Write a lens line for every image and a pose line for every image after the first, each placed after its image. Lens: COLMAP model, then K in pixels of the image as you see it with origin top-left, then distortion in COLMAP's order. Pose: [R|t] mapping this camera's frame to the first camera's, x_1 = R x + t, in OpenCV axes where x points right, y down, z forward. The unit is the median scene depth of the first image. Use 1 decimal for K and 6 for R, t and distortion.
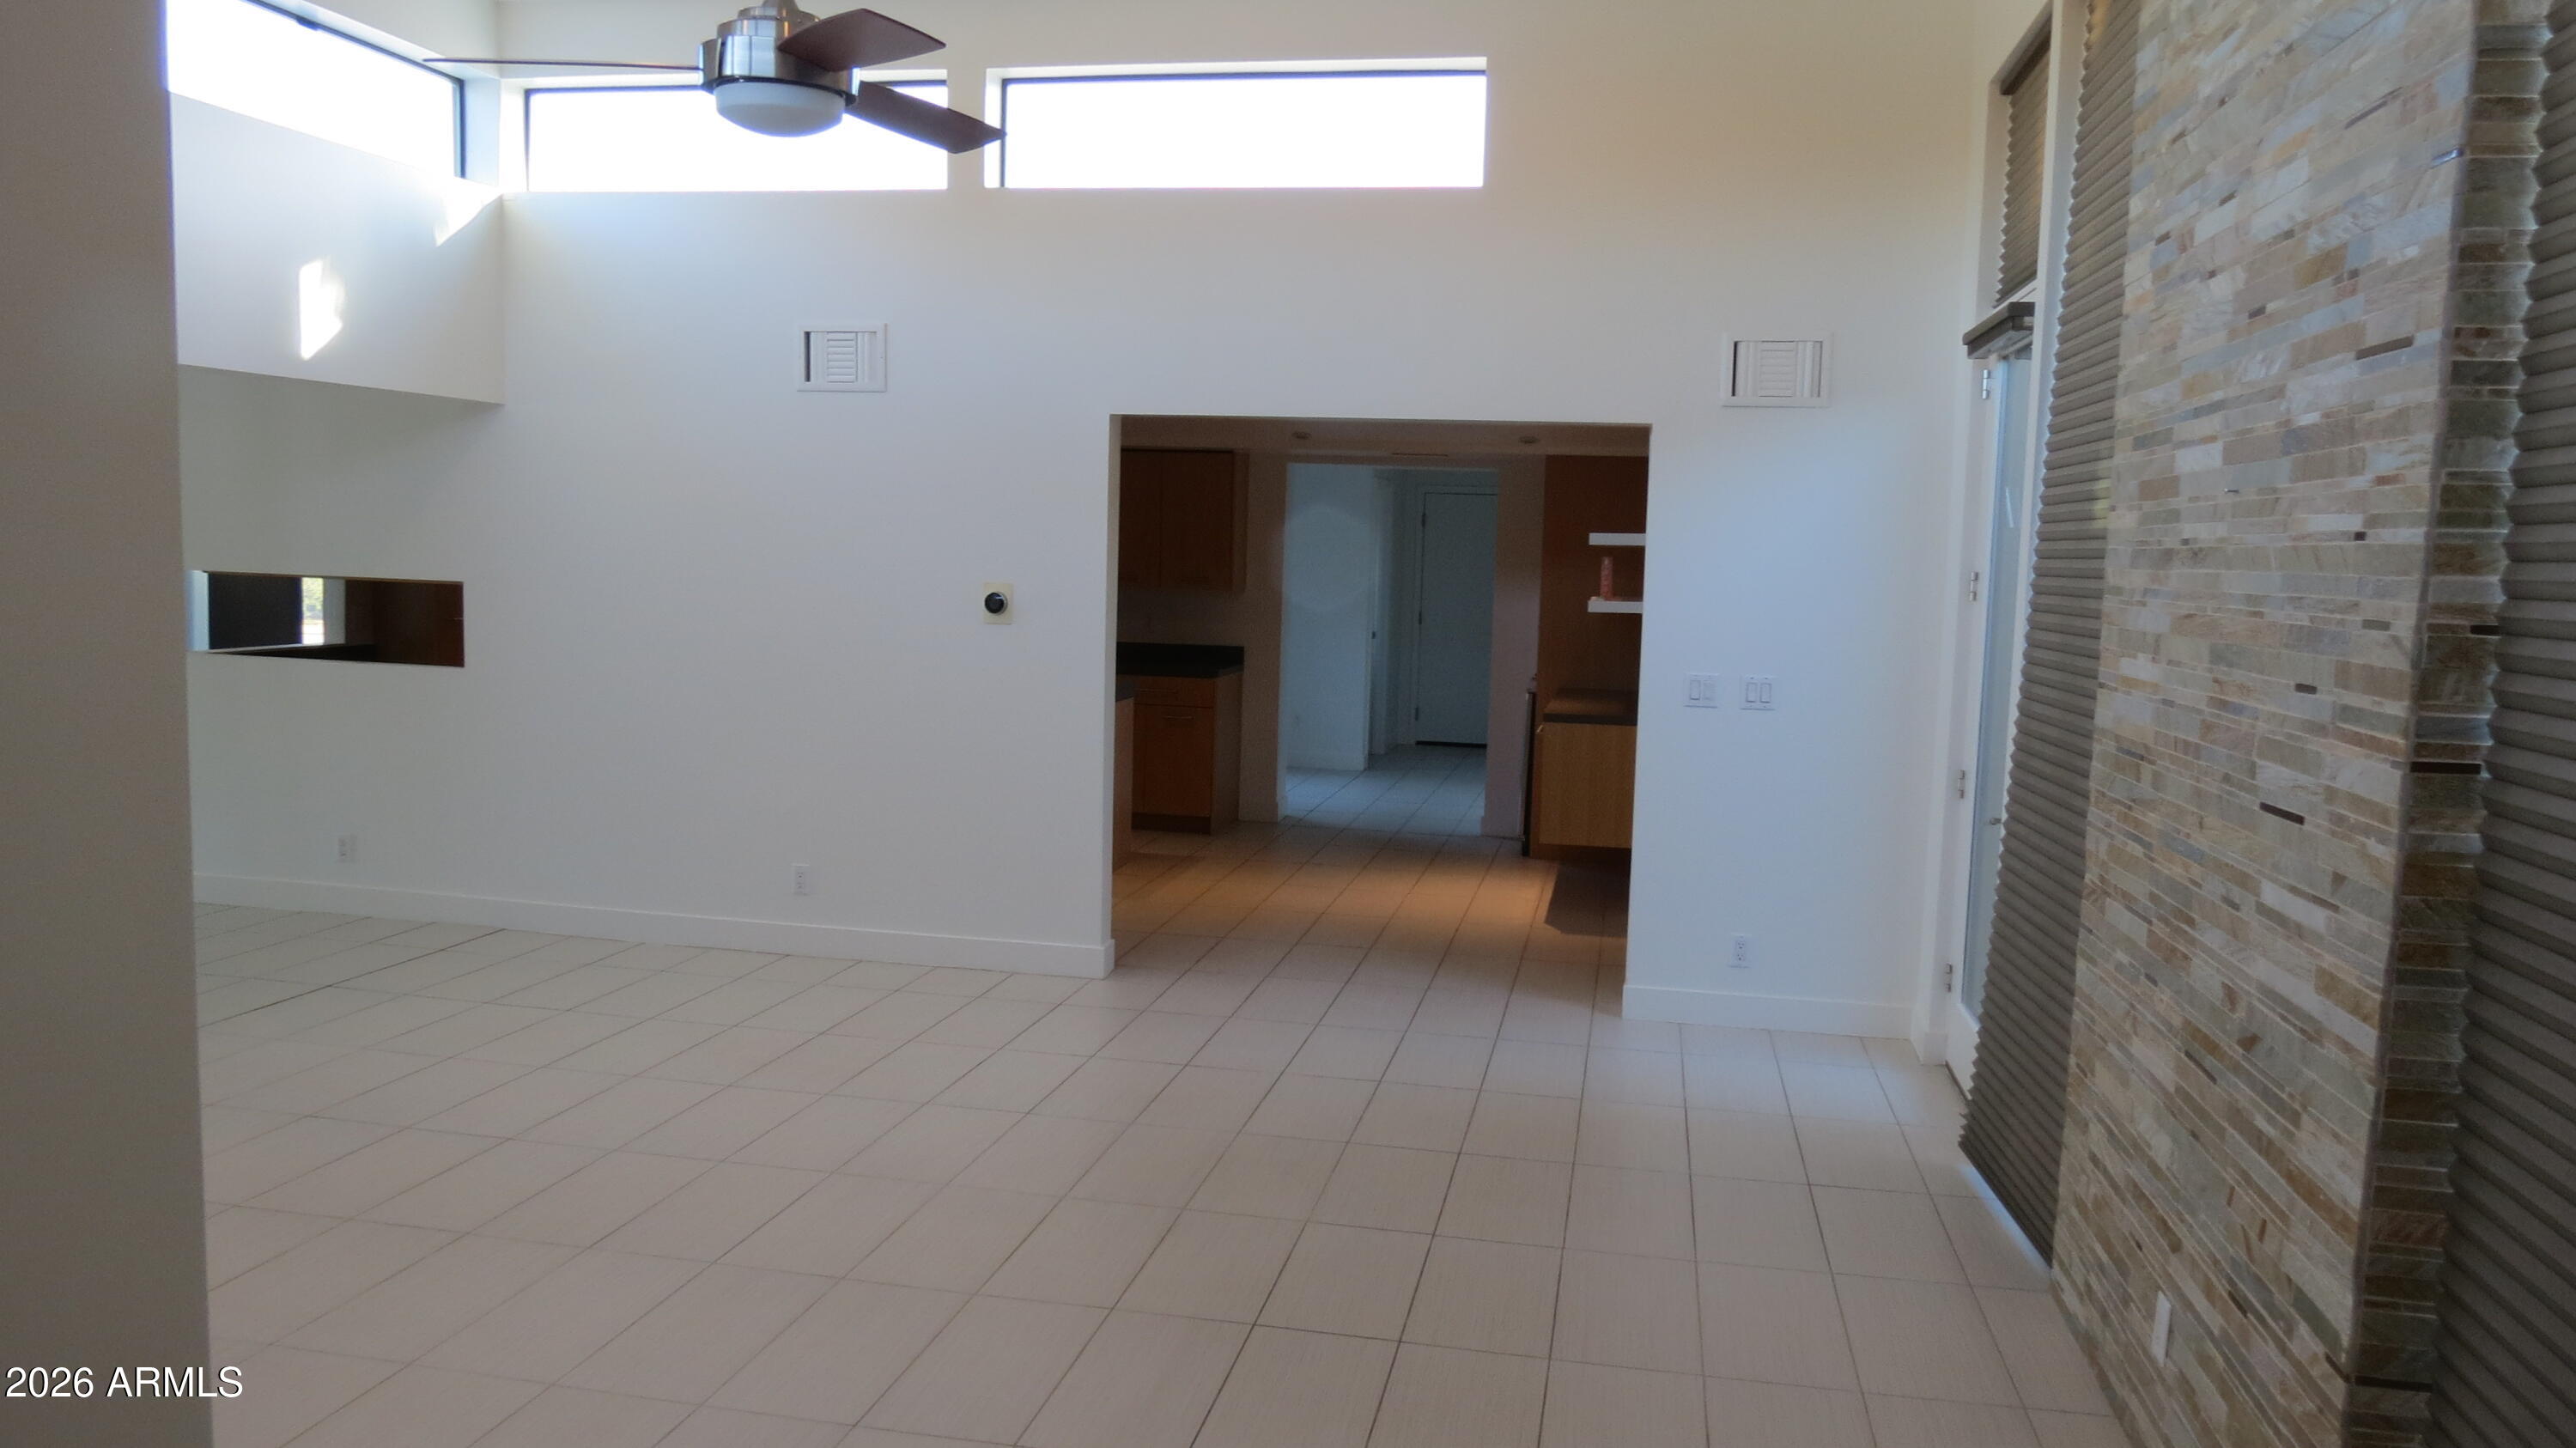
lens RADIAL K [[1826.9, 0, 1293.9], [0, 1826.9, 732.3], [0, 0, 1]] dist [-0.025082, 0.012173]
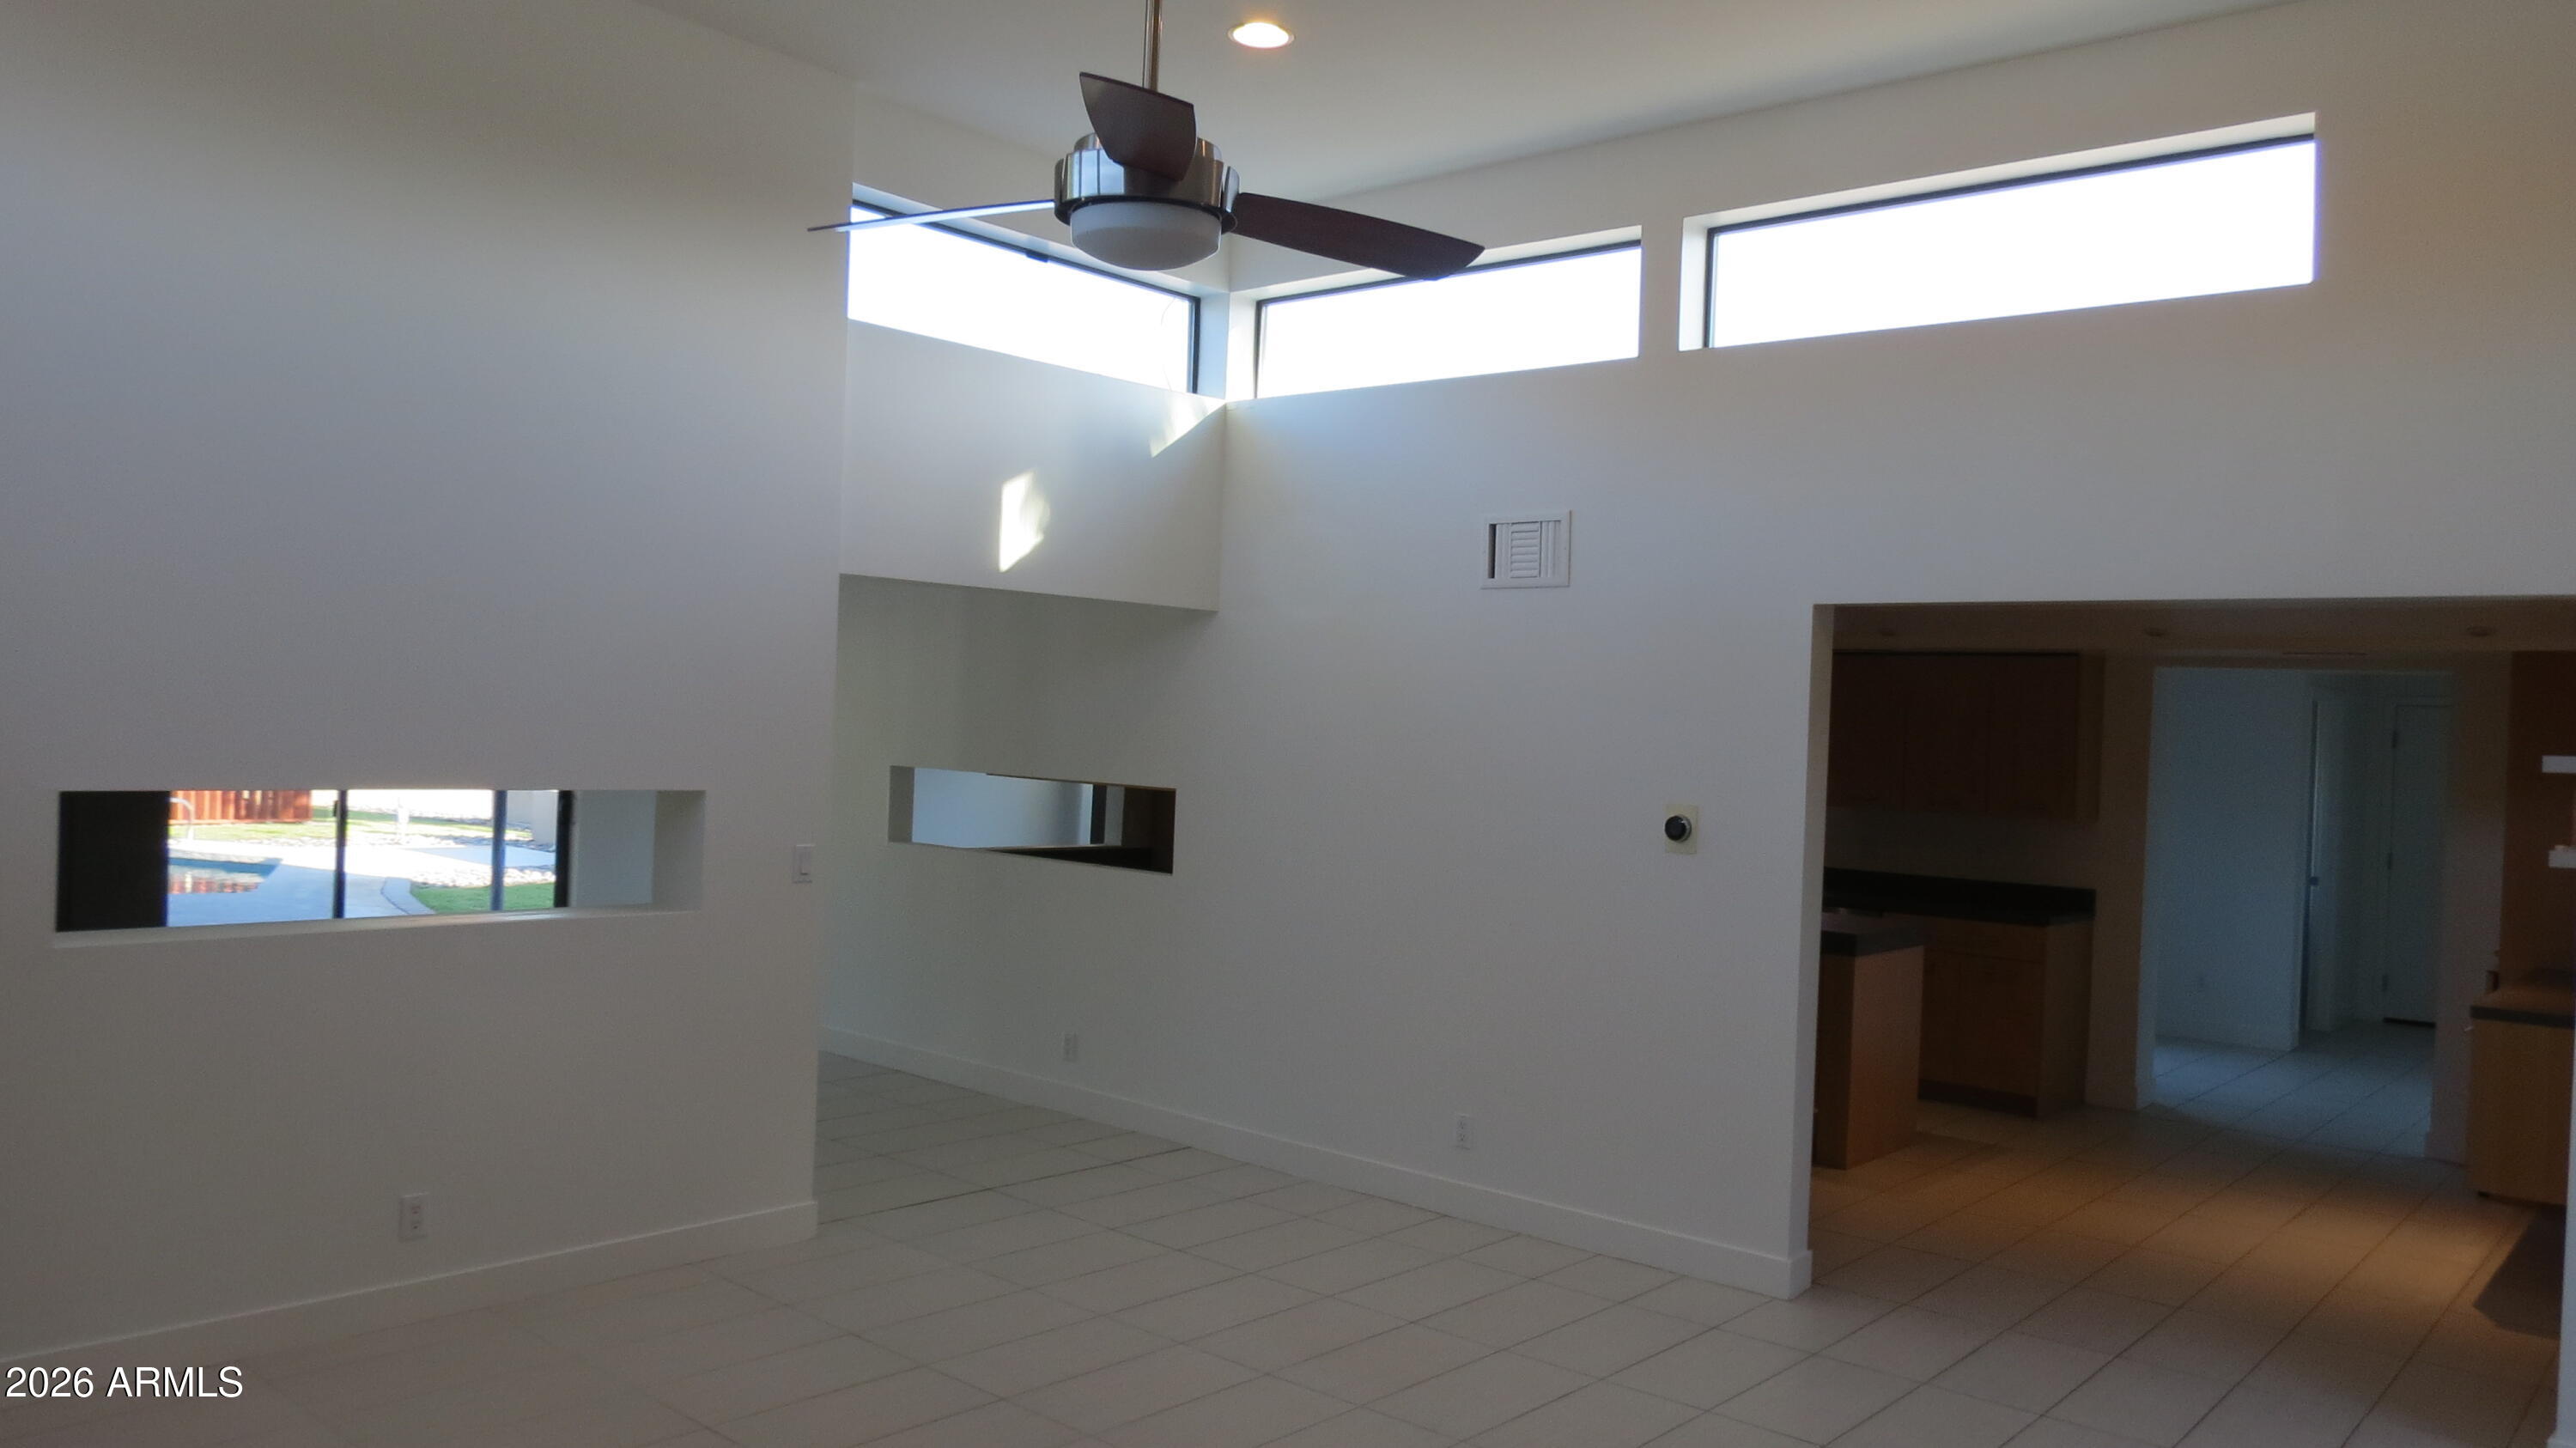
lens RADIAL K [[1826.9, 0, 1293.9], [0, 1826.9, 732.3], [0, 0, 1]] dist [-0.025082, 0.012173]
pose [[0.869503, 0.006662, -0.493882, 0.096060], [-0.064912, 0.992778, -0.100890, -0.017112], [0.489643, 0.119783, 0.863656, 0.168461]]
